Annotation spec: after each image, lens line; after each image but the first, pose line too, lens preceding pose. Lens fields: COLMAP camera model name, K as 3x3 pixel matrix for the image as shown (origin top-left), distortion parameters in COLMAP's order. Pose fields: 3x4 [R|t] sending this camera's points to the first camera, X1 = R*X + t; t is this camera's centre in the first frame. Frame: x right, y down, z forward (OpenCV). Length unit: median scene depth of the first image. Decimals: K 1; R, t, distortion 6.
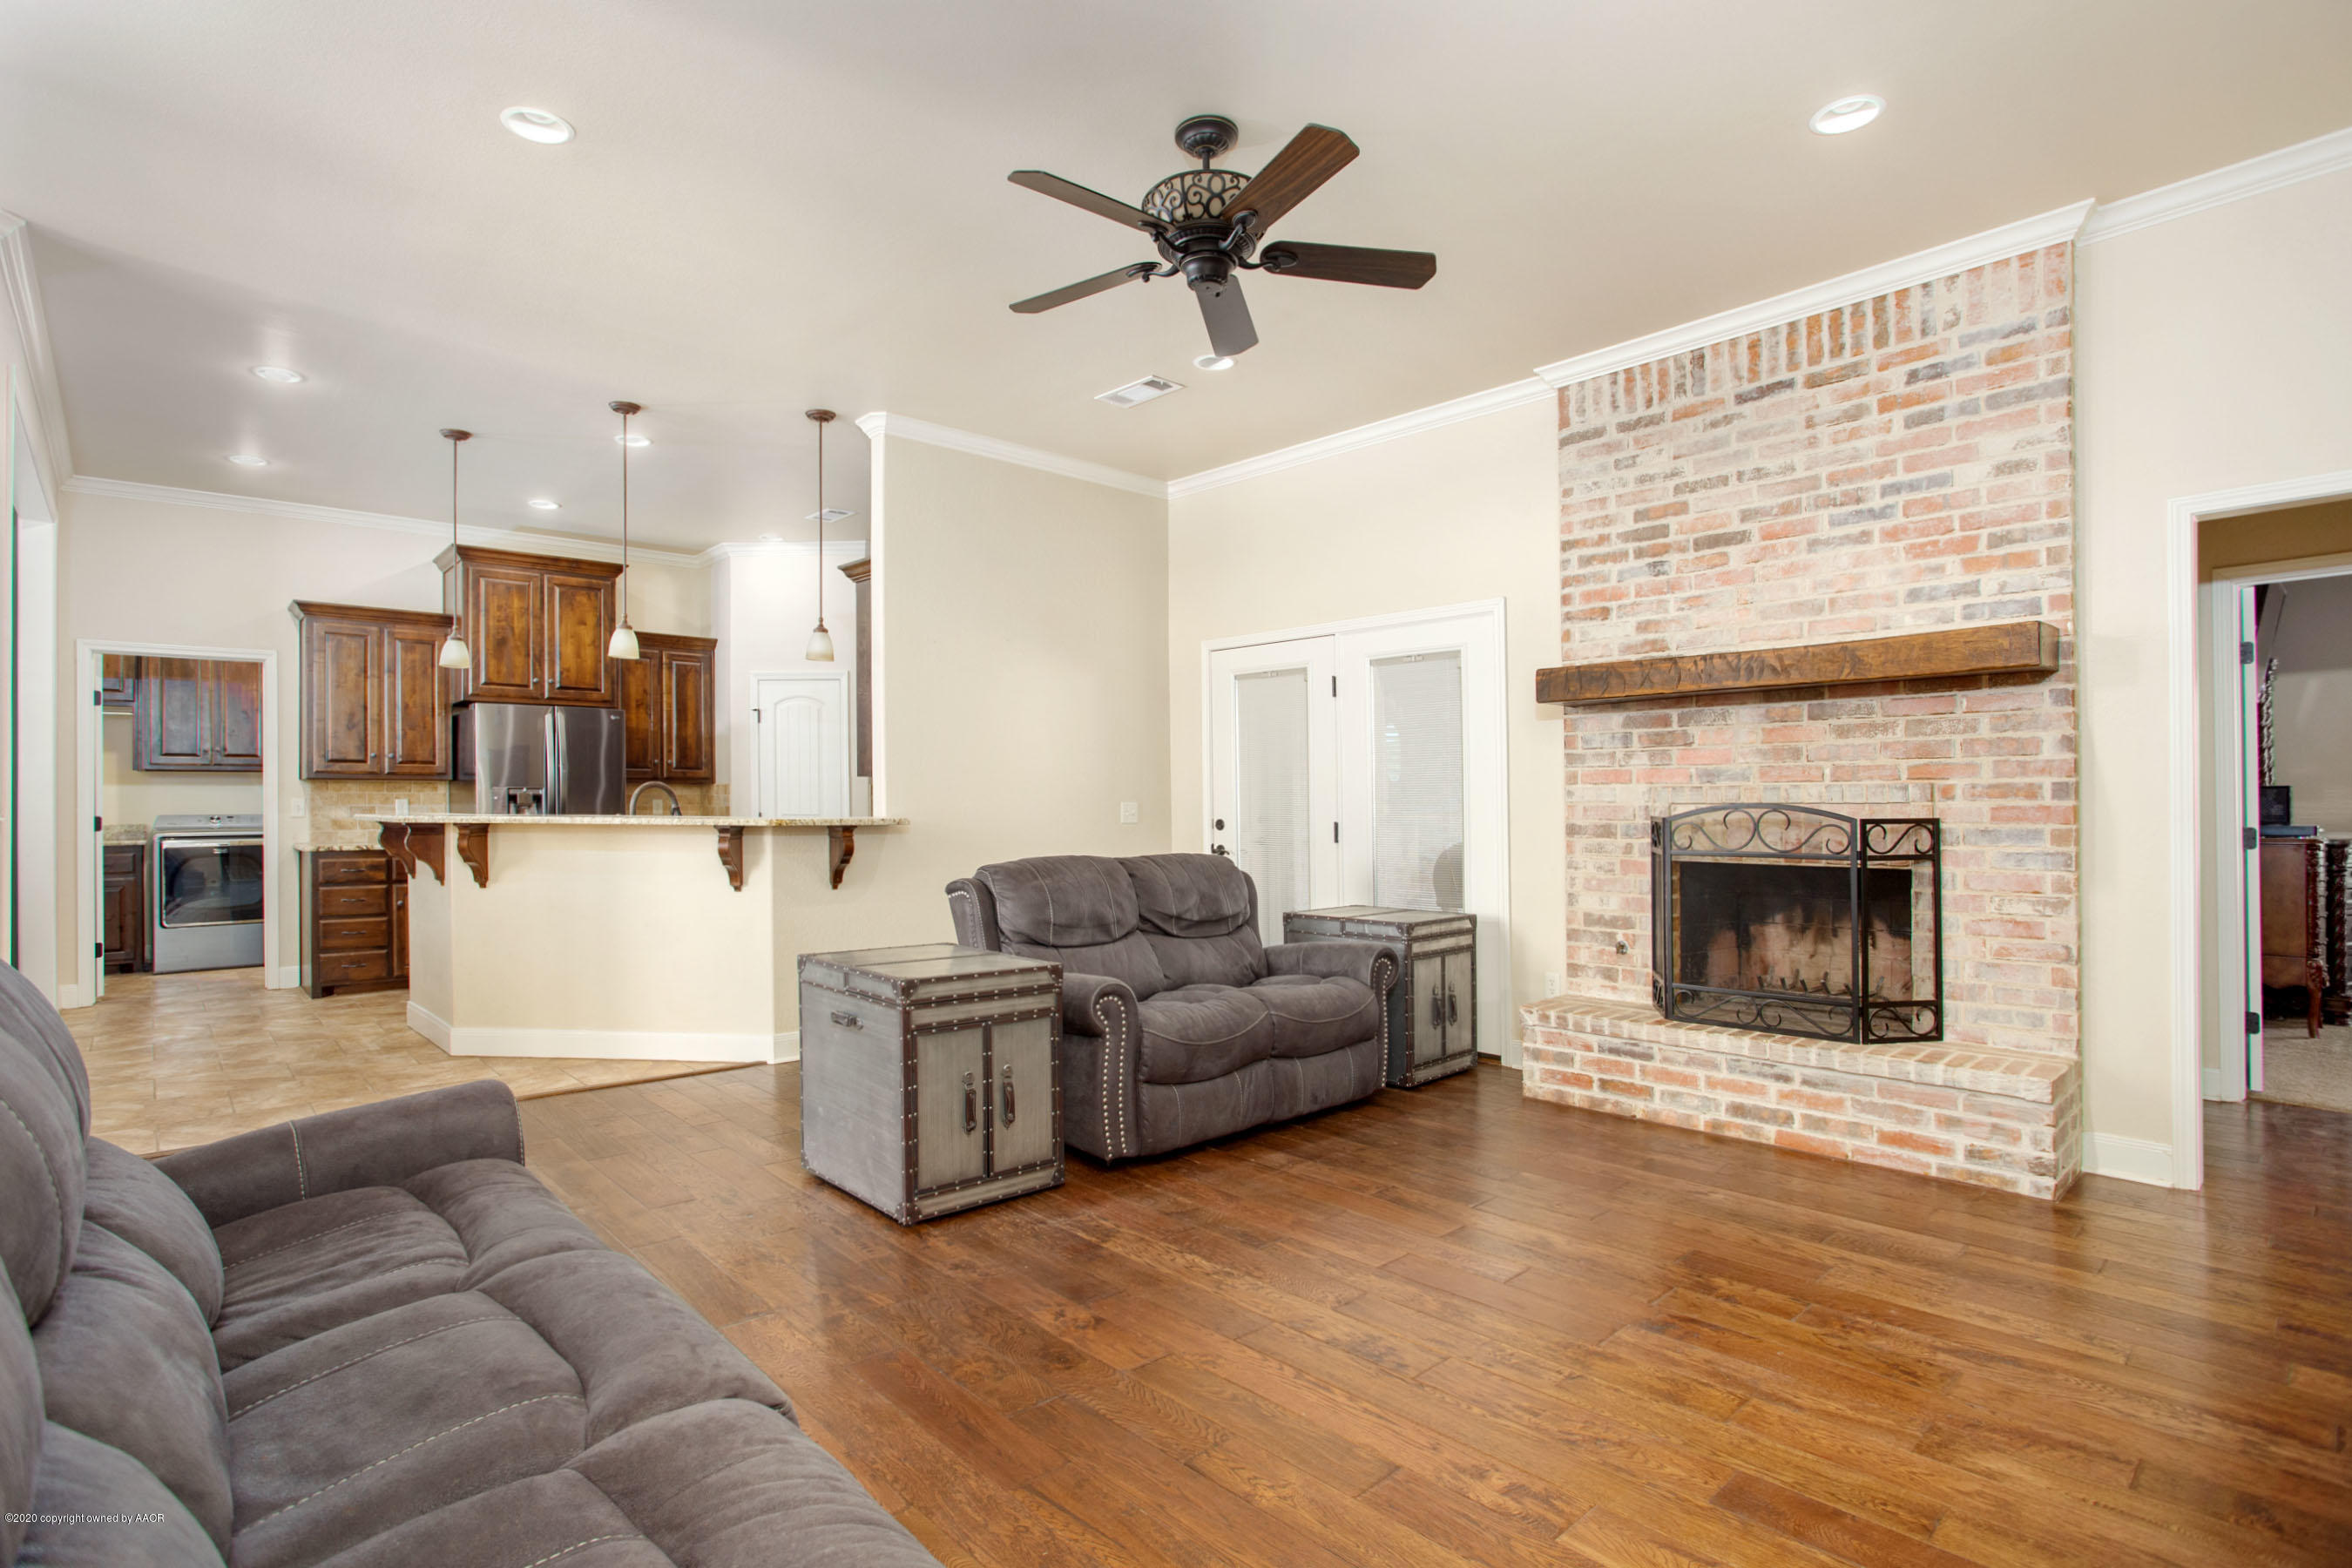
lens RADIAL K [[1165.2, 0, 1173.2], [0, 1165.2, 816.6], [0, 0, 1]] dist [-0.057764, 0.000272]
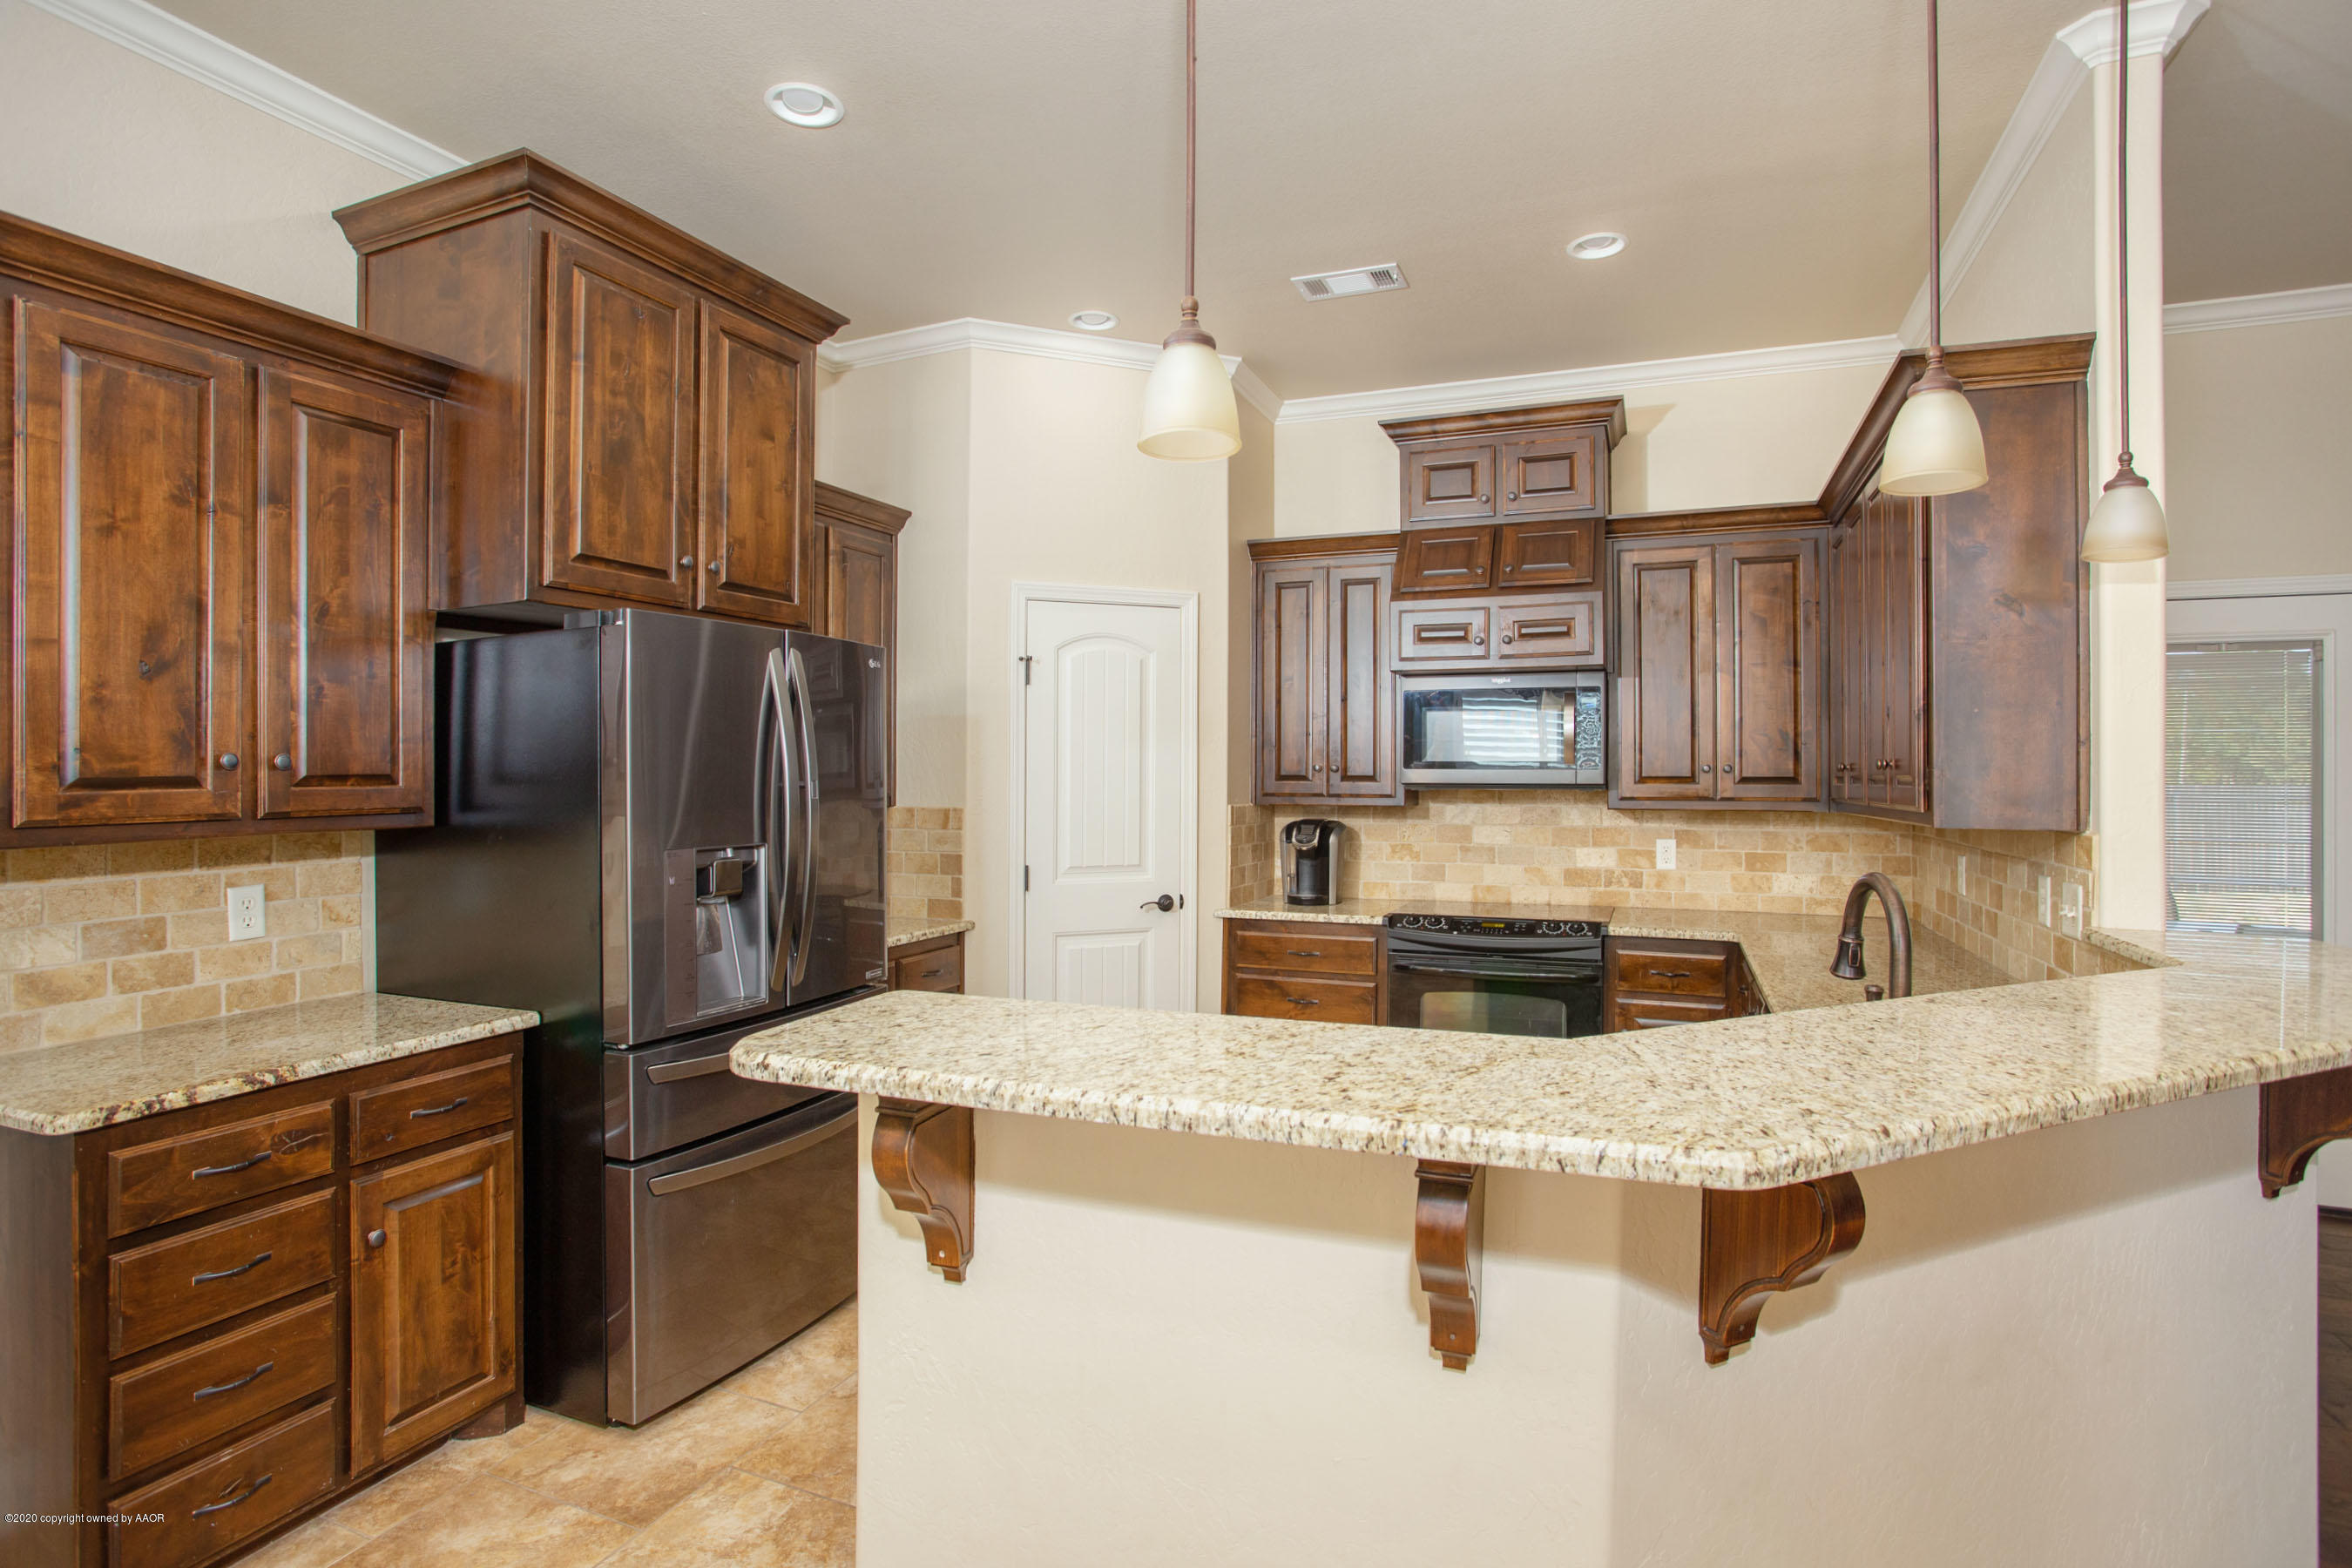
lens RADIAL K [[1153.3, 0, 1174.8], [0, 1153.3, 739.2], [0, 0, 1]] dist [-0.035645, 0.000042]
pose [[0.911076, 0.004321, 0.412216, -1.038845], [0.008456, 0.999539, -0.029168, -0.084138], [-0.412152, 0.030060, 0.910619, 1.060202]]
